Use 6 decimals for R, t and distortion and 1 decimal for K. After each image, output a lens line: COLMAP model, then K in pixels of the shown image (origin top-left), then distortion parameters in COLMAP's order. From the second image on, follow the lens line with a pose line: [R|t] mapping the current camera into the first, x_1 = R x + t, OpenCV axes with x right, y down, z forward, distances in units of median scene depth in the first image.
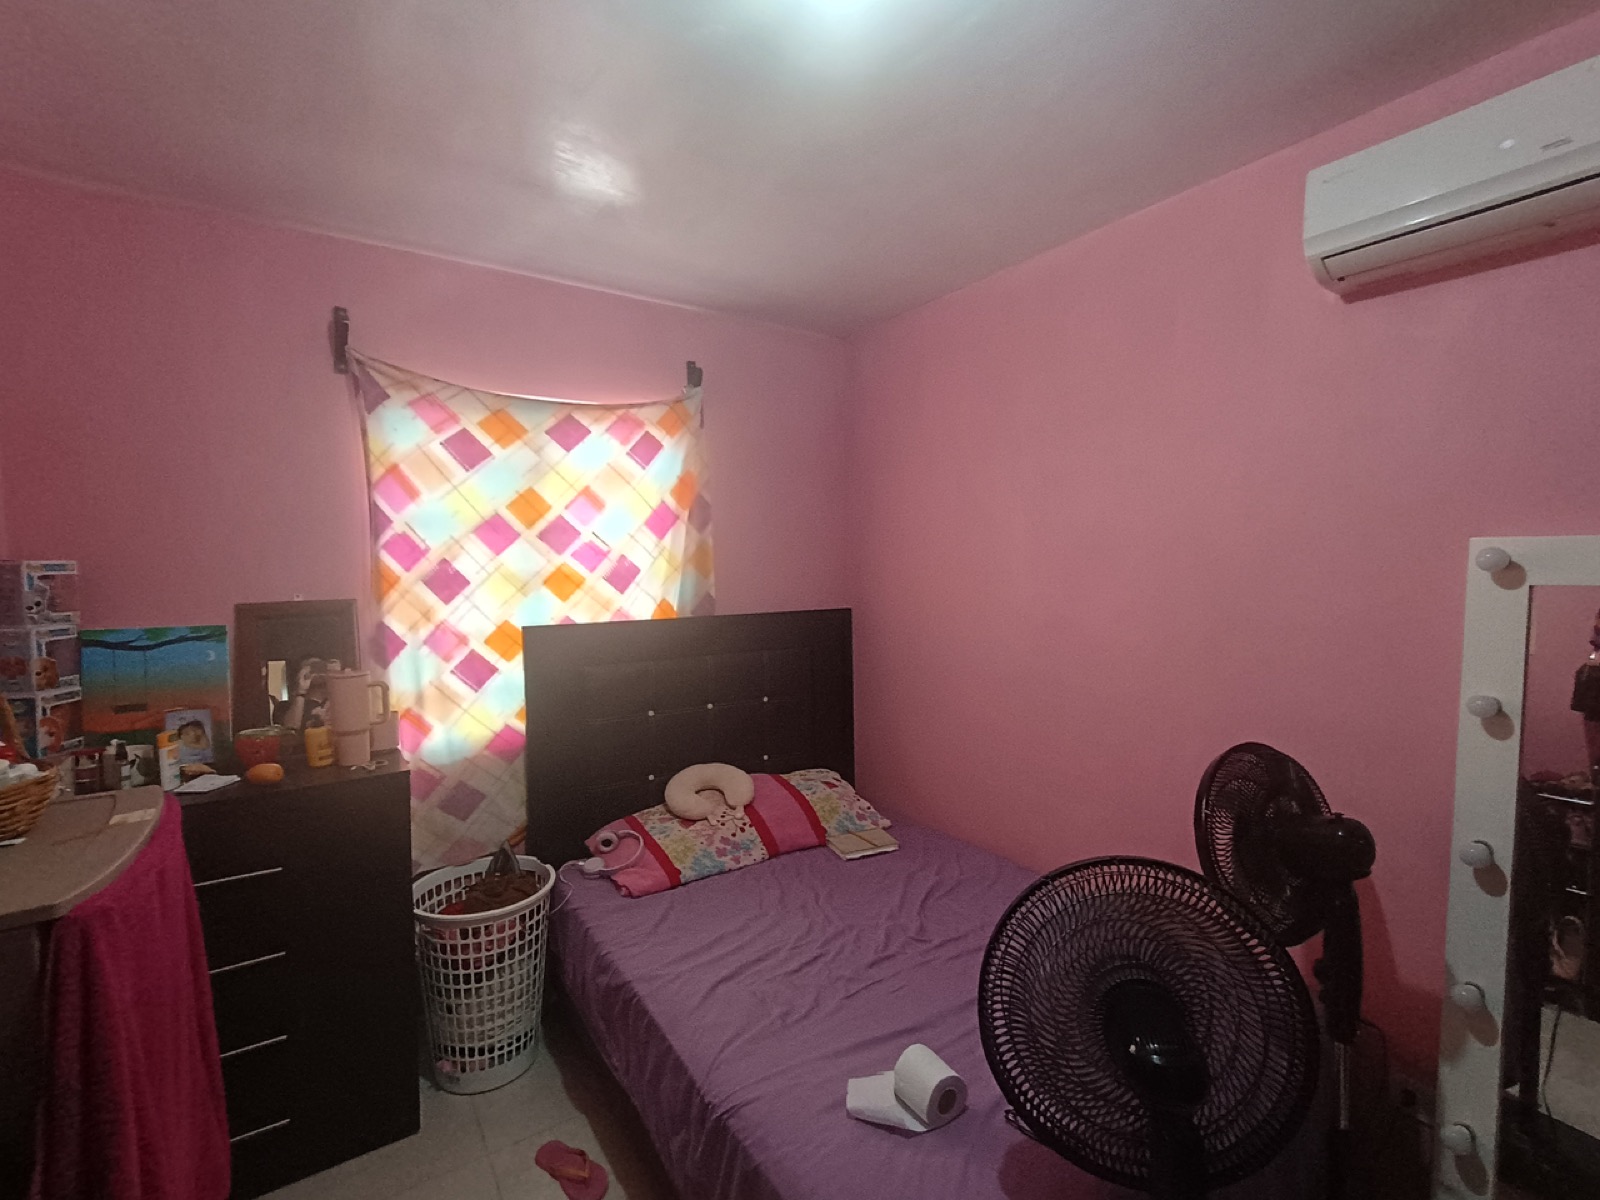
lens RADIAL K [[718.3, 0, 794.1], [0, 718.3, 604.2], [0, 0, 1]] dist [0.001158, -0.000371]
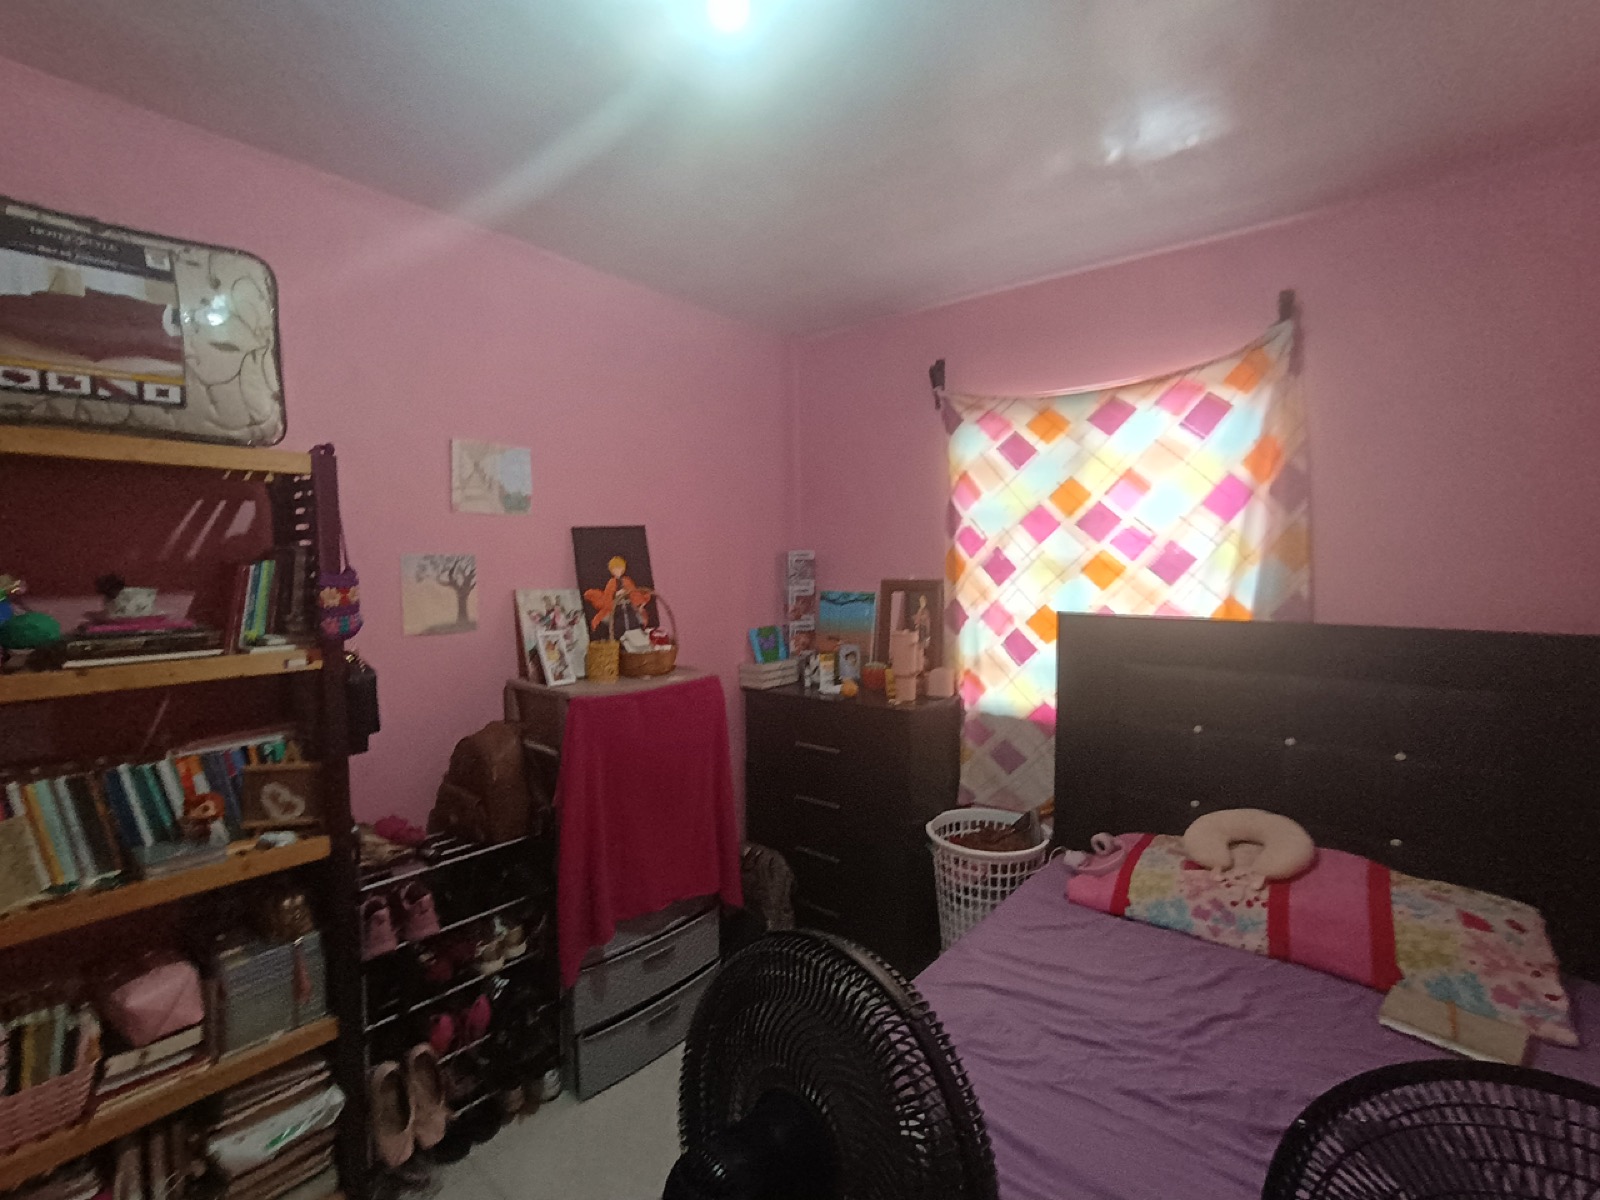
lens RADIAL K [[718.3, 0, 793.9], [0, 718.3, 597.5], [0, 0, 1]] dist [0.001158, -0.000371]
pose [[0.296636, 0.061136, -0.953032, 0.507042], [-0.048864, 0.997613, 0.048787, -0.021634], [0.953740, 0.032097, 0.298916, 0.319862]]
